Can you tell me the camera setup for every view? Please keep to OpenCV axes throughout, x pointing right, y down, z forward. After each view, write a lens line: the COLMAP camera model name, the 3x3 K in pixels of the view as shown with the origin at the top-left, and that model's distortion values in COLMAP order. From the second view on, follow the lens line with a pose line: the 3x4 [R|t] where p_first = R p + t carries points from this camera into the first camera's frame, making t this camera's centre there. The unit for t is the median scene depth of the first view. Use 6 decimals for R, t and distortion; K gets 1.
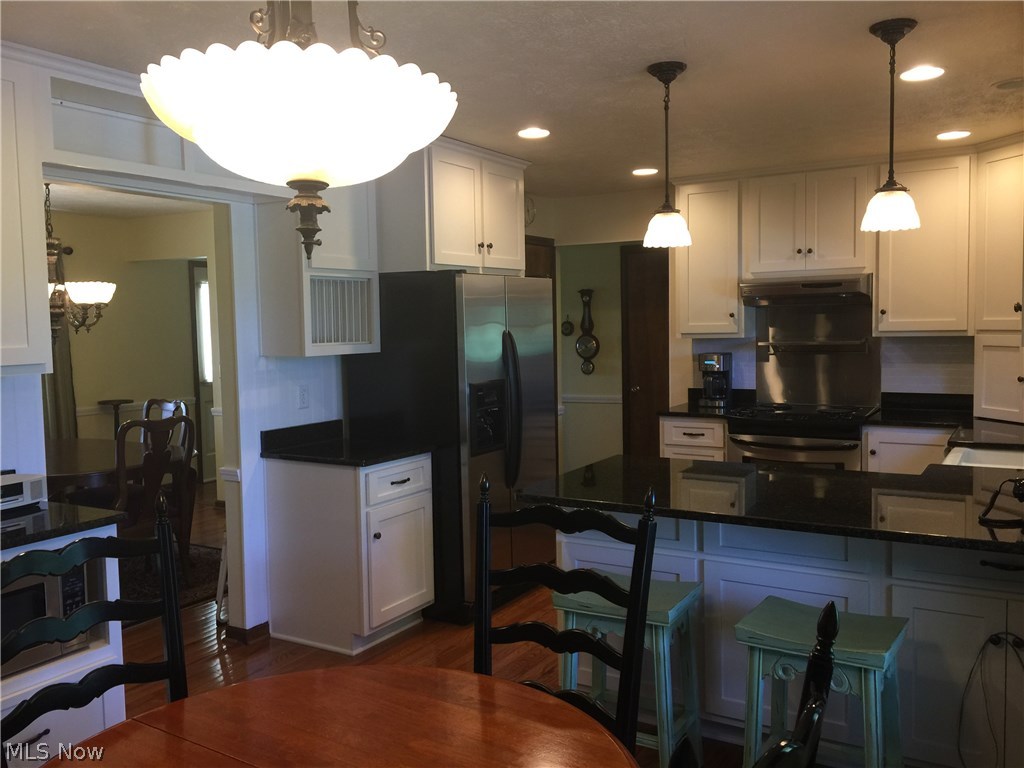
lens RADIAL K [[877.6, 0, 507.7], [0, 877.6, 381.7], [0, 0, 1]] dist [0.067594, -0.053830]
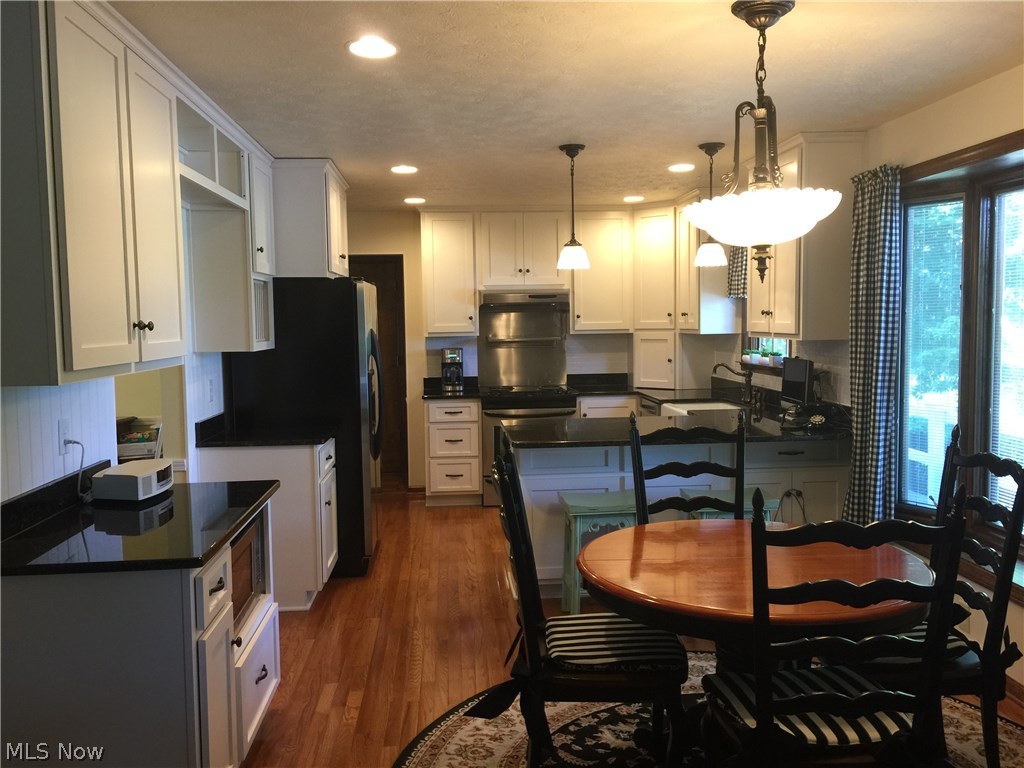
lens RADIAL K [[877.6, 0, 507.5], [0, 877.6, 382.4], [0, 0, 1]] dist [0.067594, -0.053830]
pose [[0.817498, -0.037370, 0.574718, -0.479553], [0.040933, 0.999139, 0.006743, 0.012398], [-0.574476, 0.018013, 0.818323, -0.077909]]
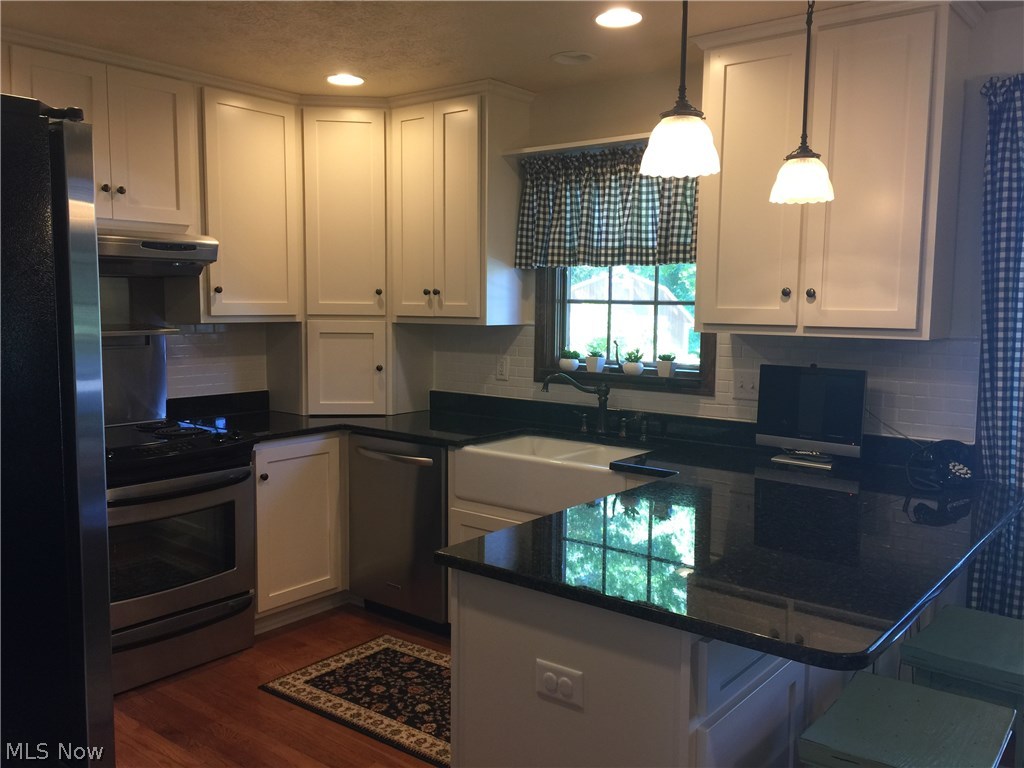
lens RADIAL K [[877.6, 0, 516.5], [0, 877.6, 387.3], [0, 0, 1]] dist [0.067594, -0.053830]
pose [[0.126720, -0.080149, 0.988695, -0.285463], [0.057300, 0.995657, 0.073370, -0.037689], [-0.990282, 0.047355, 0.130763, 0.665179]]
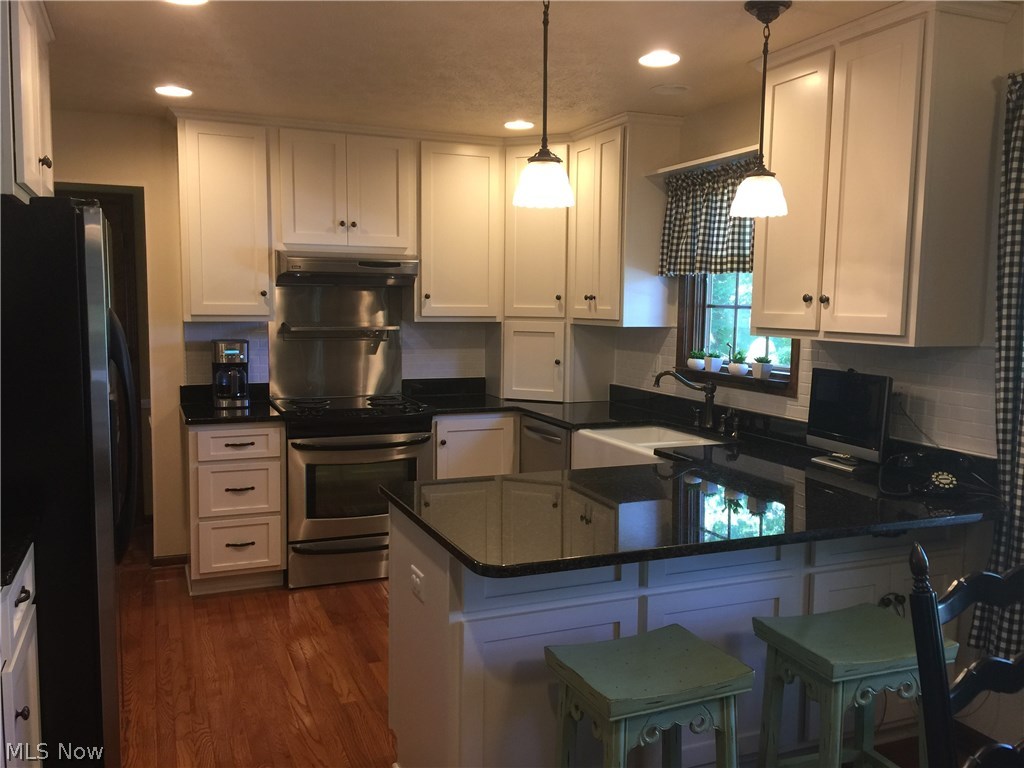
lens RADIAL K [[877.6, 0, 515.2], [0, 877.6, 385.5], [0, 0, 1]] dist [0.067594, -0.053830]
pose [[0.591307, -0.054573, 0.804598, -0.295200], [0.033531, 0.998509, 0.043083, -0.019887], [-0.805749, 0.001504, 0.592255, 0.361269]]
